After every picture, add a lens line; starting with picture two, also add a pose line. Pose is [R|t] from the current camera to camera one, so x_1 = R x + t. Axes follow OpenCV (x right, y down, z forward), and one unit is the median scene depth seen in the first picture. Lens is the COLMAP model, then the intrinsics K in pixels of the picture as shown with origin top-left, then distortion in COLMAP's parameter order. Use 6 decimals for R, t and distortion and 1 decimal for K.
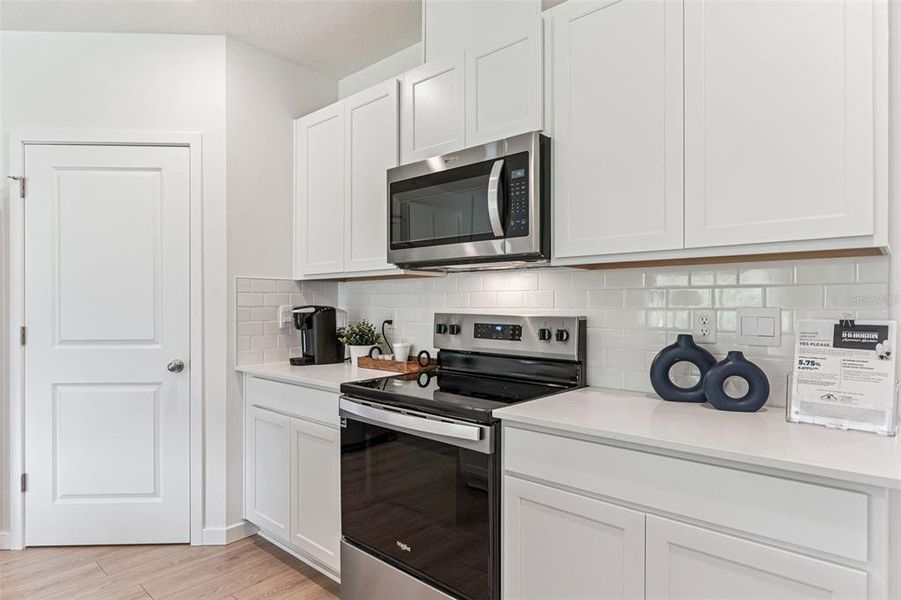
lens RADIAL K [[503.4, 0, 450.8], [0, 503.4, 307.9], [0, 0, 1]] dist [-0.017482, -0.000416]
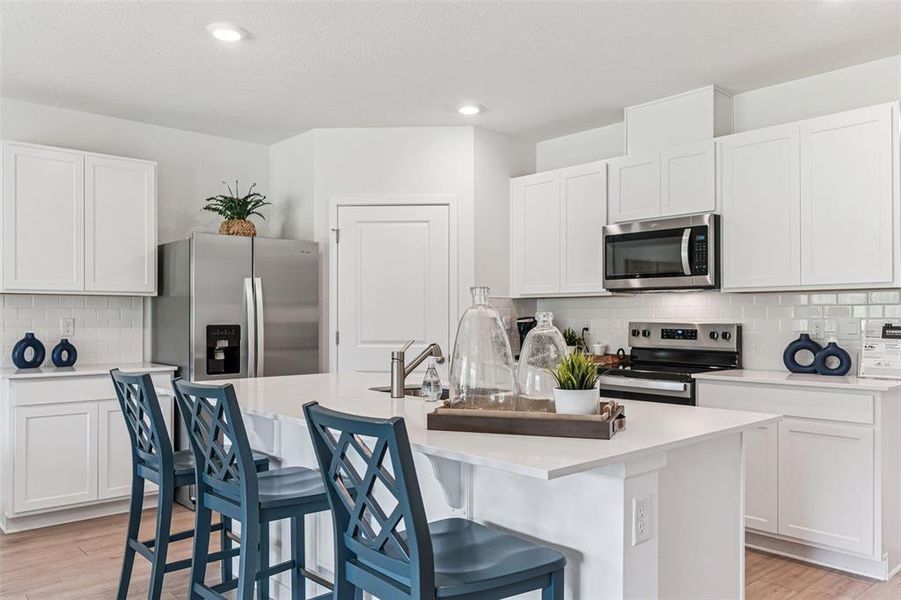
lens RADIAL K [[678.7, 0, 444.7], [0, 678.7, 314.4], [0, 0, 1]] dist [-0.041392, 0.014501]
pose [[0.992934, -0.001570, -0.118658, -0.401823], [0.000342, 0.999946, -0.010366, 0.010541], [0.118668, 0.010252, 0.992881, -1.196607]]
